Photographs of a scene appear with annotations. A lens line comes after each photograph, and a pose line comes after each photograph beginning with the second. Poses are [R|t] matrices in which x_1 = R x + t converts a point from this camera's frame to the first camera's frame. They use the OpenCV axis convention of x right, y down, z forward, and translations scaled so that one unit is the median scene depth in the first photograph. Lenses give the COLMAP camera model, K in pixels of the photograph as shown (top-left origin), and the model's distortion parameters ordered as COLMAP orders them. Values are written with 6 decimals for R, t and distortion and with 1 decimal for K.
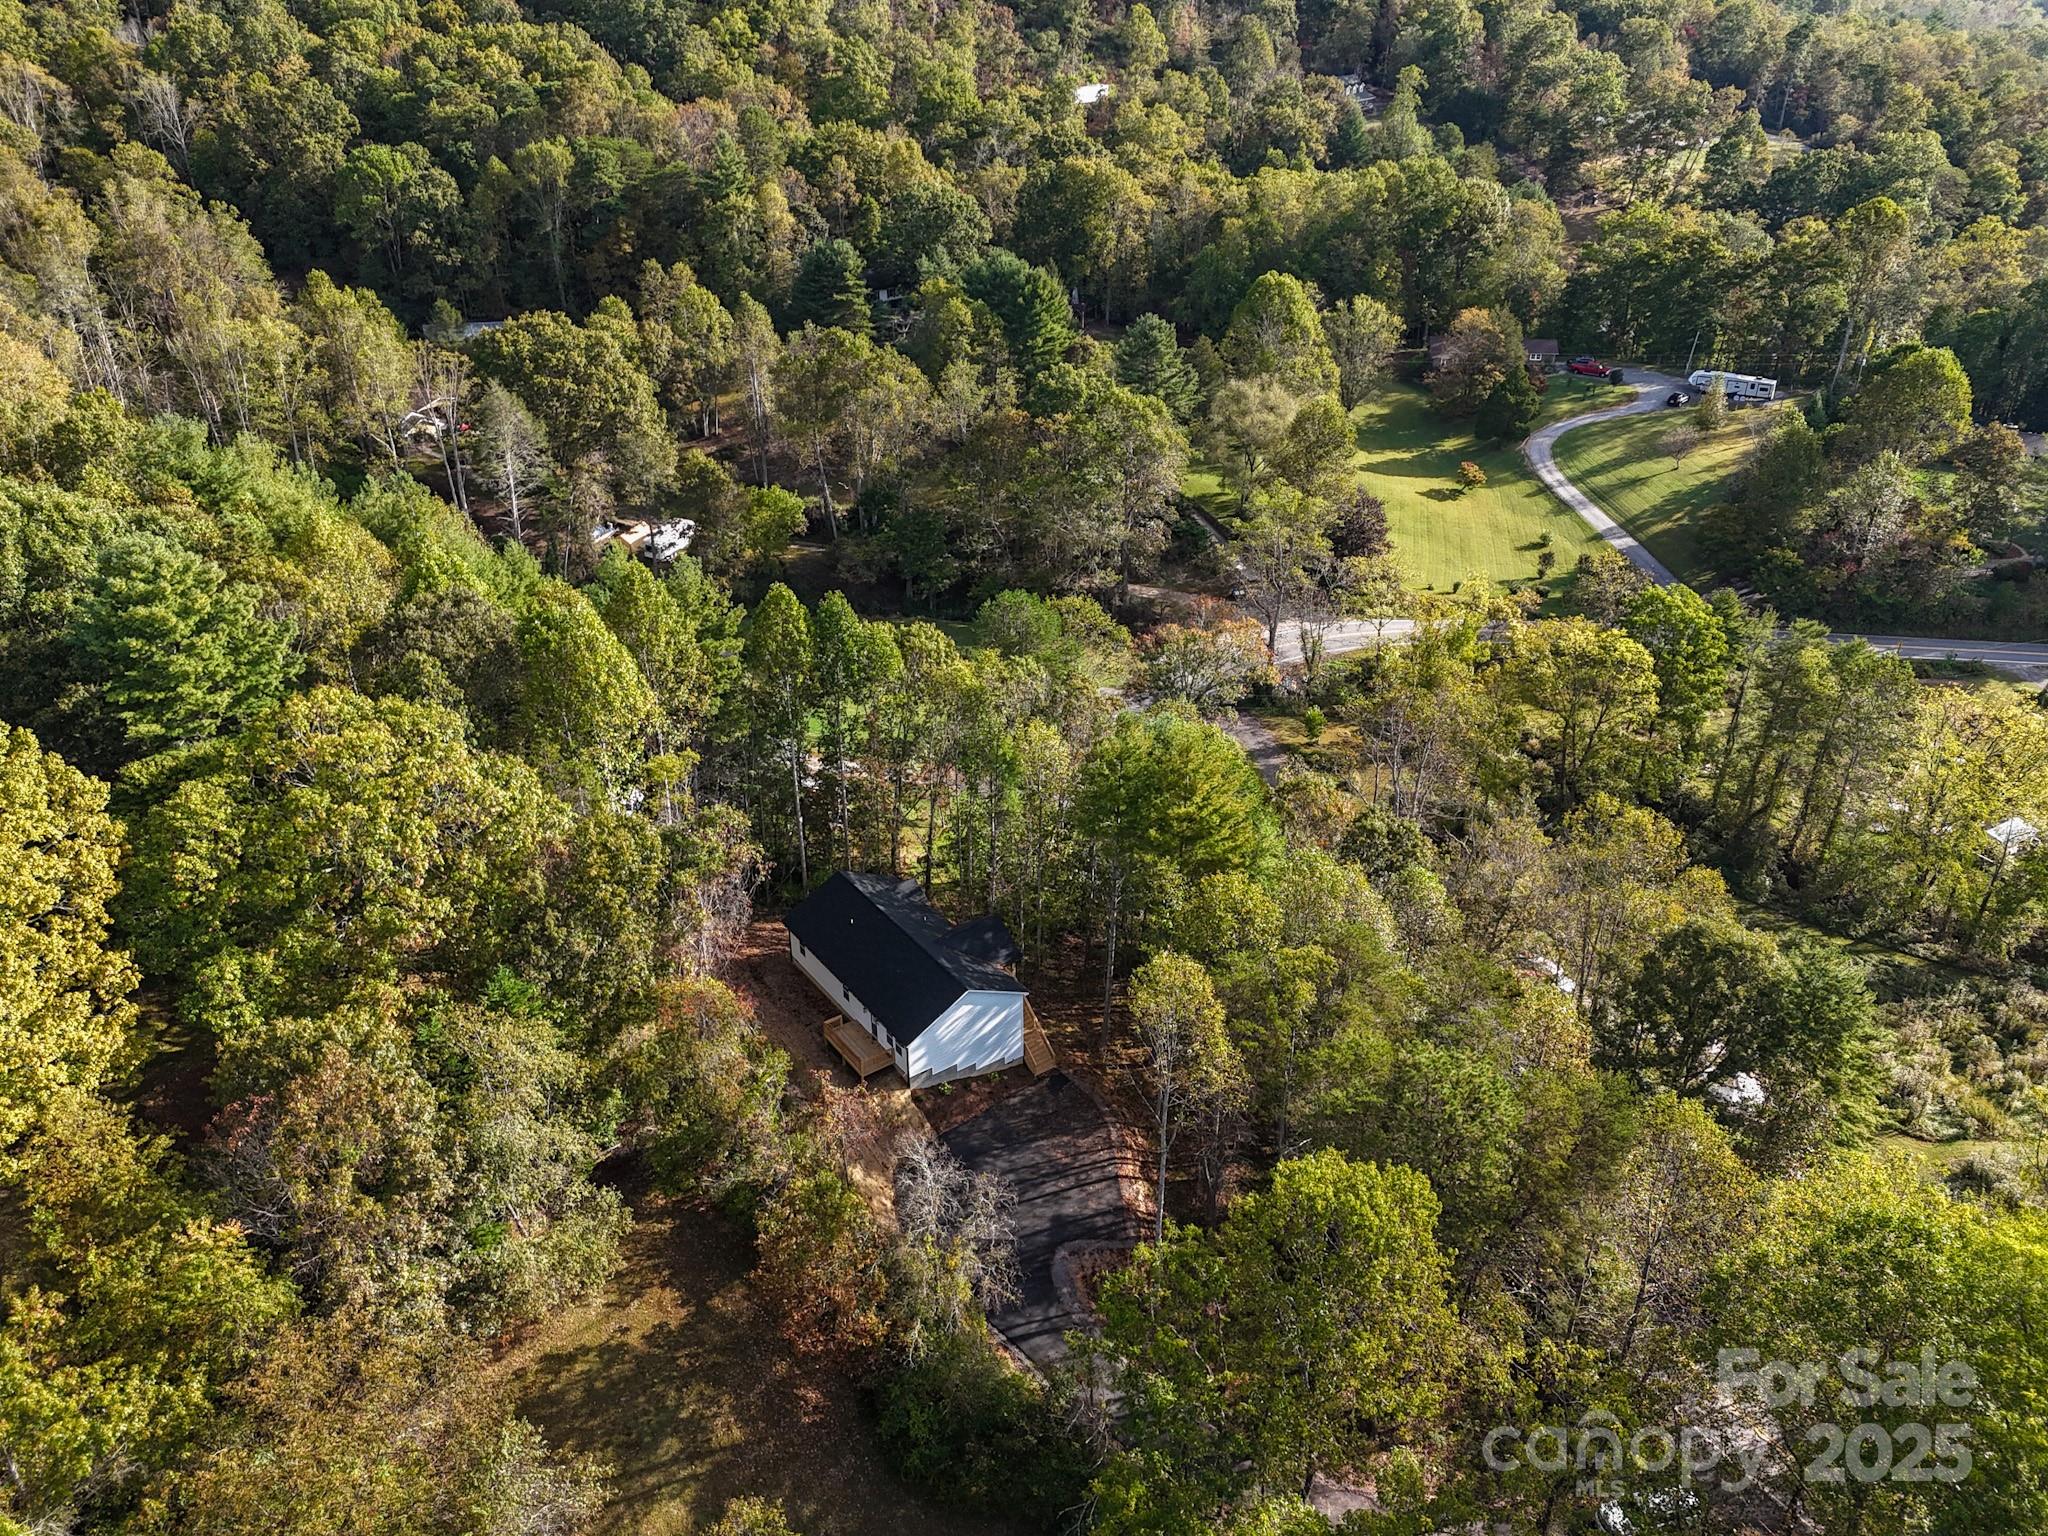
lens RADIAL K [[1435.4, 0, 1087.1], [0, 1435.4, 787.3], [0, 0, 1]] dist [0.081721, -0.064781]
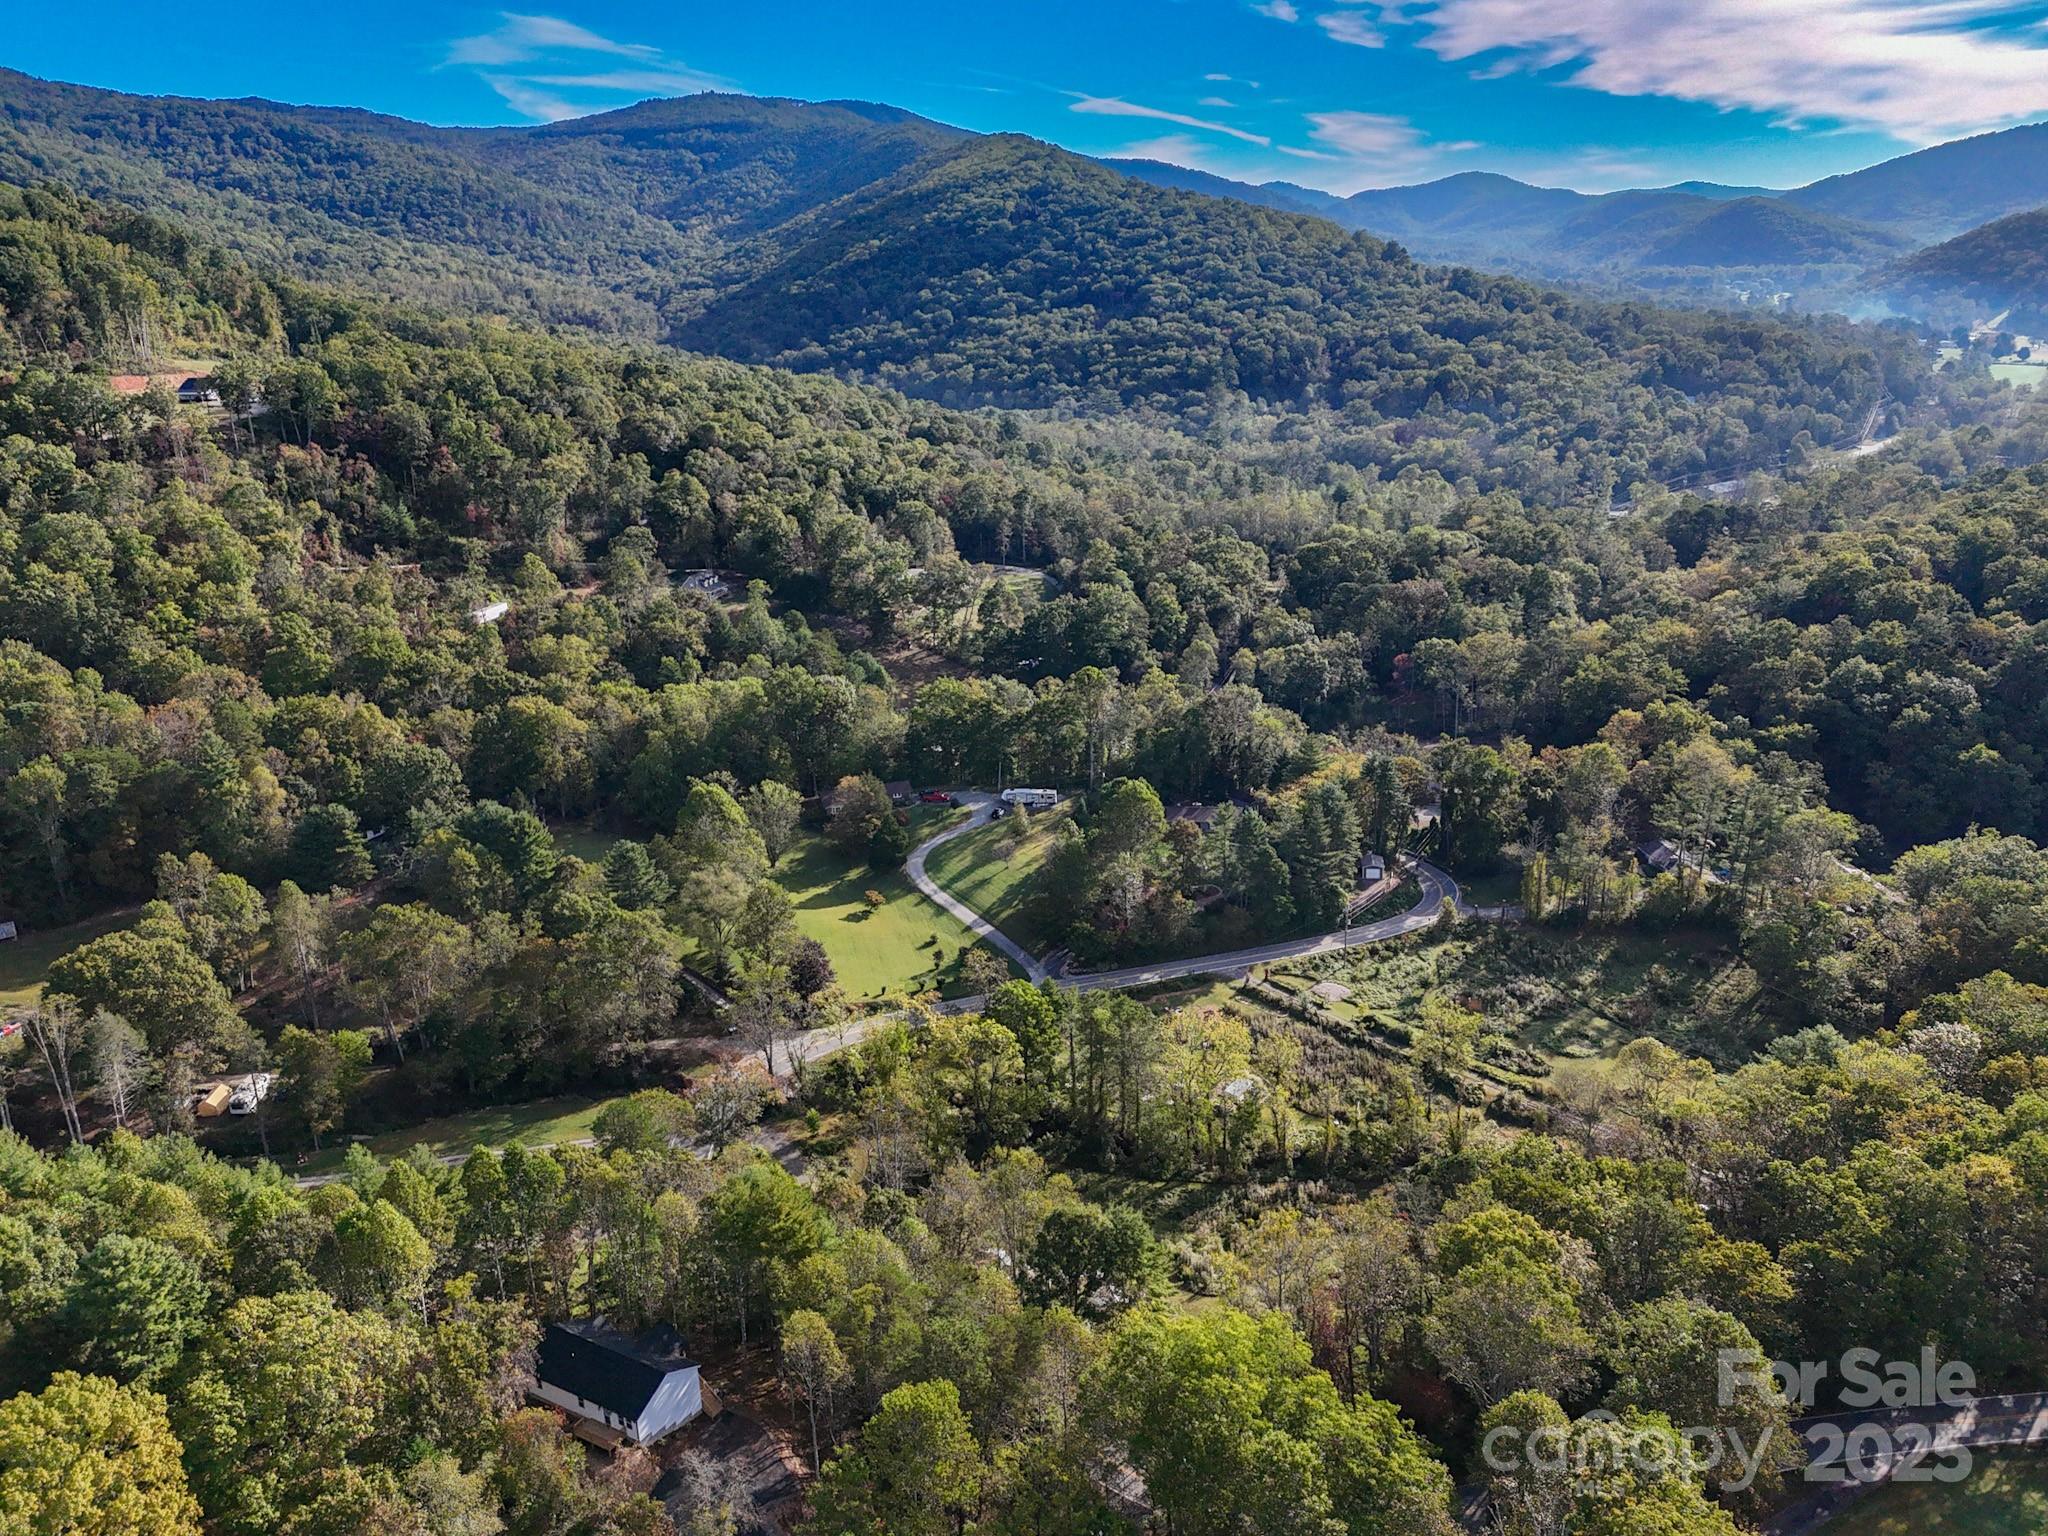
lens RADIAL K [[1476.8, 0, 1025.4], [0, 1476.8, 770.0], [0, 0, 1]] dist [0.091362, -0.090107]
pose [[0.918852, -0.160965, 0.360280, -0.100006], [0.234840, 0.956792, -0.171460, -0.060401], [-0.317114, 0.242154, 0.916951, -0.407566]]
